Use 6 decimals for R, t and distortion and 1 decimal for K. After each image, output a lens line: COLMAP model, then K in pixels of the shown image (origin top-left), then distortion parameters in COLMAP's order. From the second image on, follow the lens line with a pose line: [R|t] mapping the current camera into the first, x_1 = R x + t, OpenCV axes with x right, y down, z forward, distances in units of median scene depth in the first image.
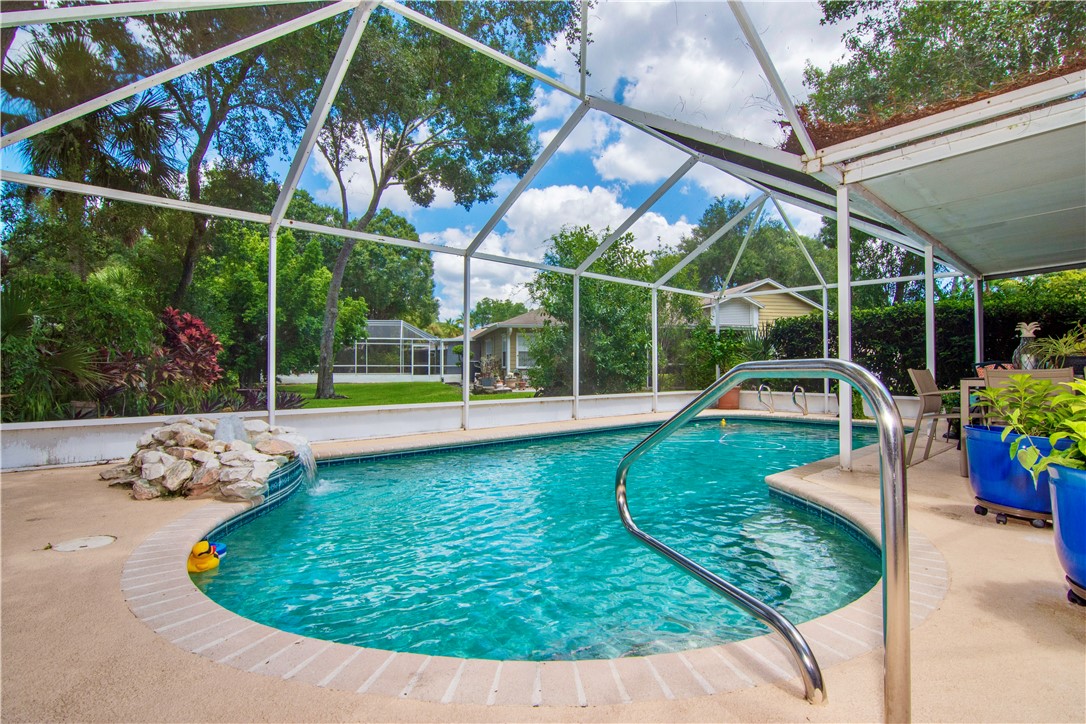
lens RADIAL K [[534.2, 0, 543.0], [0, 534.2, 362.0], [0, 0, 1]] dist [-0.019864, 0.000129]
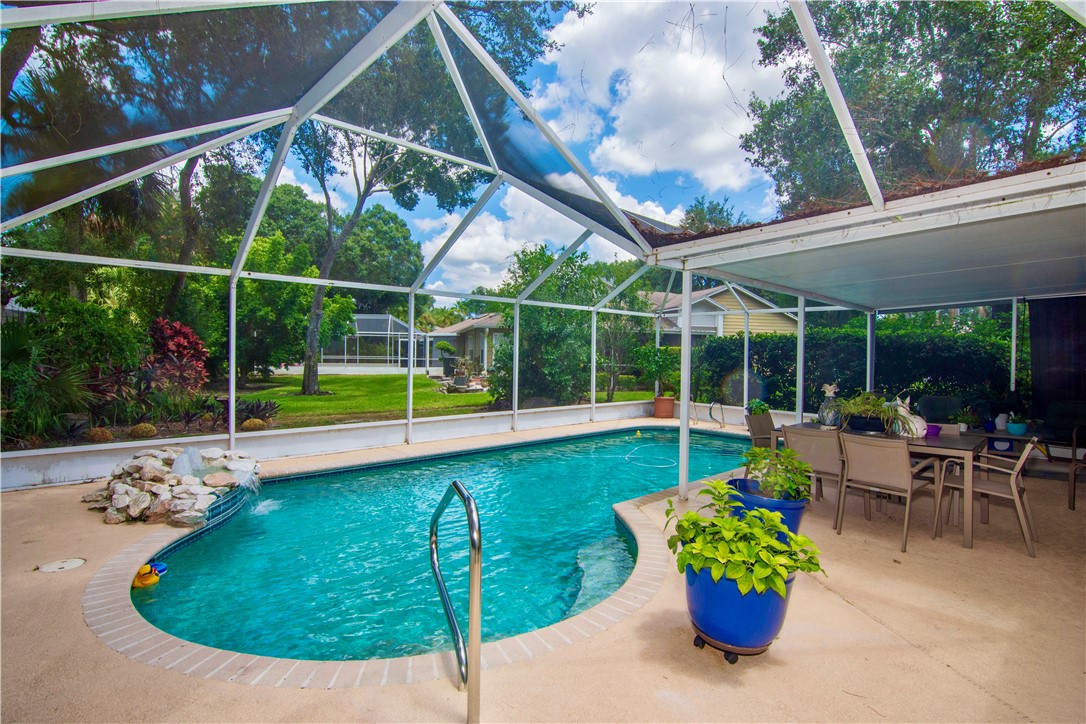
lens RADIAL K [[520.2, 0, 543.0], [0, 520.2, 362.0], [0, 0, 1]] dist [-0.020480, -0.000603]
pose [[0.999874, 0.014388, 0.006656, 0.053895], [-0.014582, 0.999441, 0.030091, -0.035103], [-0.006220, -0.030185, 0.999525, -0.047932]]
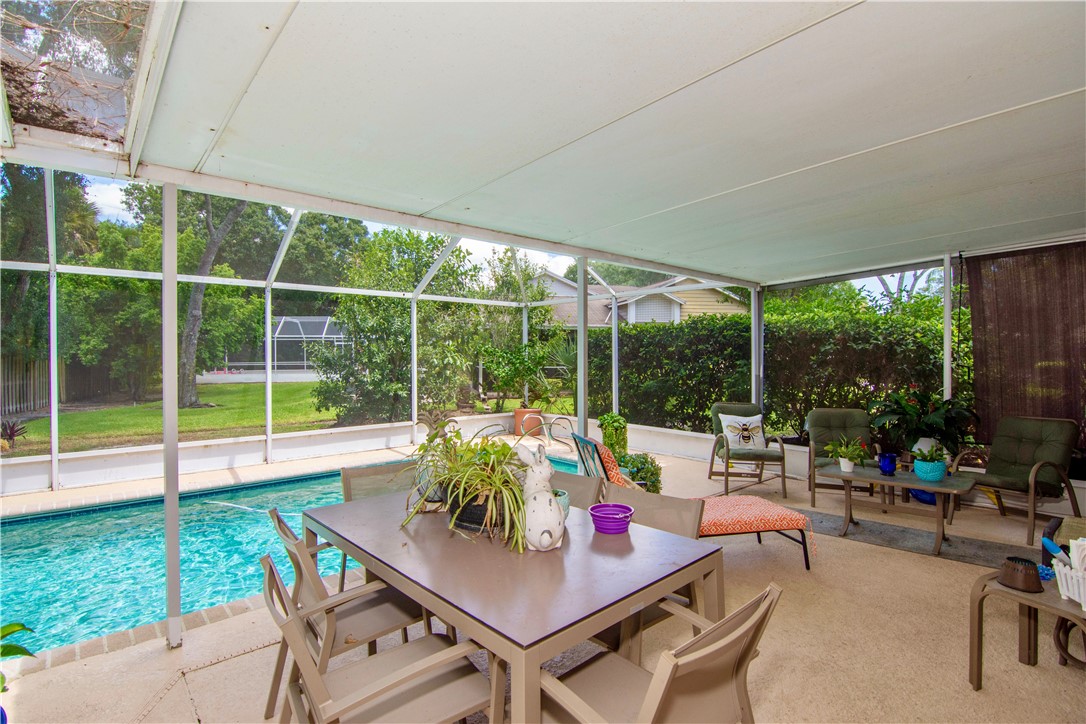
lens RADIAL K [[520.2, 0, 543.0], [0, 520.2, 362.0], [0, 0, 1]] dist [-0.020480, -0.000603]
pose [[0.999917, -0.004072, -0.012238, 0.238194], [0.004402, 0.999624, 0.027063, -0.032887], [0.012123, -0.027114, 0.999559, 0.098961]]
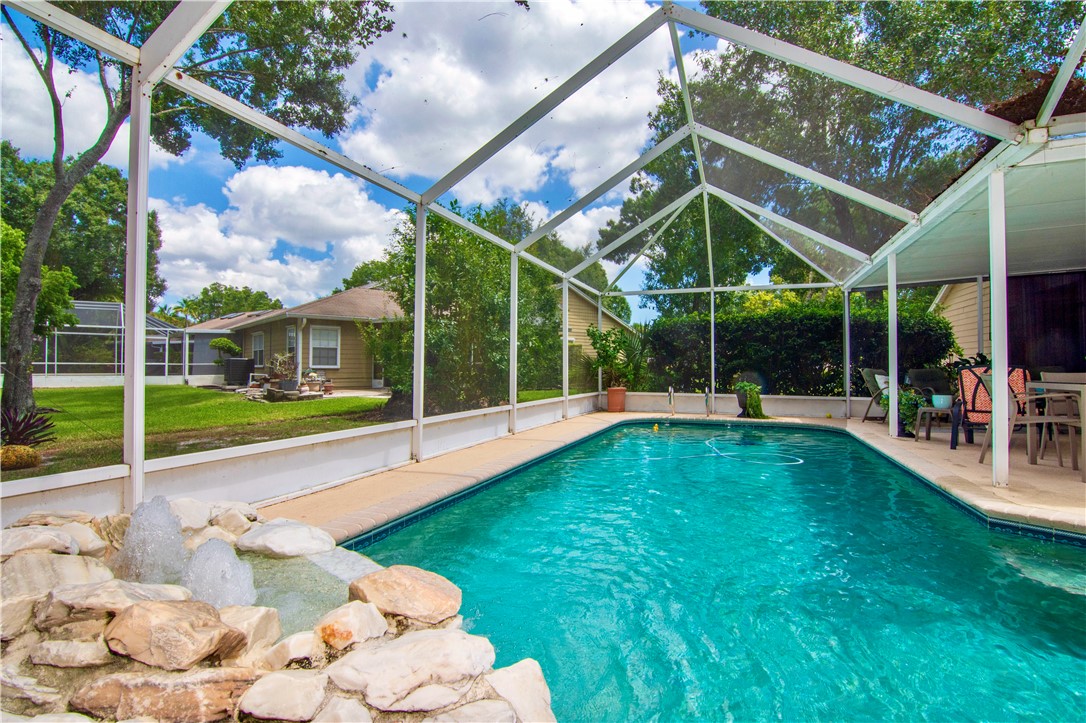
lens RADIAL K [[534.6, 0, 540.3], [0, 534.6, 355.1], [0, 0, 1]] dist [0.001478, -0.019299]
pose [[0.893992, 0.012145, 0.447918, -0.124417], [-0.007280, 0.999894, -0.012581, -0.000179], [-0.448024, 0.007986, 0.893986, 0.127603]]
